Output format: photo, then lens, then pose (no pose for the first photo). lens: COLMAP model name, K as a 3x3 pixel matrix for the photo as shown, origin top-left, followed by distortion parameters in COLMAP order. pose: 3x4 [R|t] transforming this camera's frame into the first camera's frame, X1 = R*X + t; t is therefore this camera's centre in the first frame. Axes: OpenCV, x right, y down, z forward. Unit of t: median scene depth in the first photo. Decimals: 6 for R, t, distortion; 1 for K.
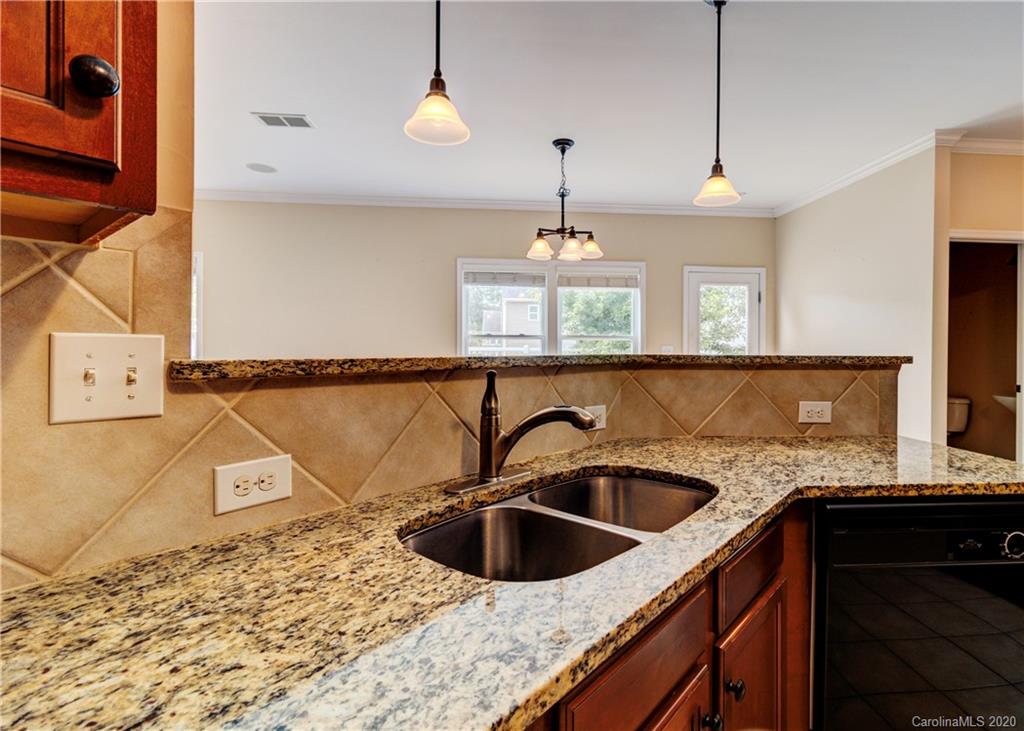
lens RADIAL K [[518.5, 0, 513.1], [0, 518.5, 345.5], [0, 0, 1]] dist [-0.000261, -0.000194]
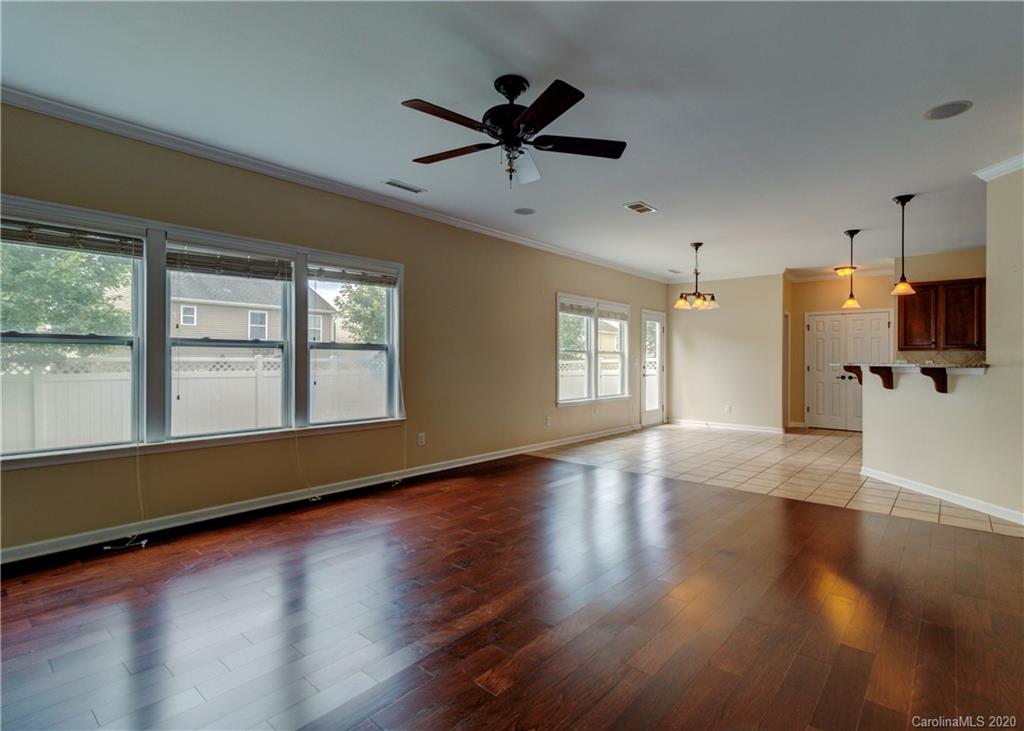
lens RADIAL K [[510.3, 0, 547.2], [0, 510.3, 358.2], [0, 0, 1]] dist [-0.000260, -0.000093]
pose [[0.666953, -0.001860, 0.745097, -4.953685], [-0.002950, 0.999982, 0.005137, -0.037445], [-0.745094, -0.005624, 0.666936, 0.722138]]
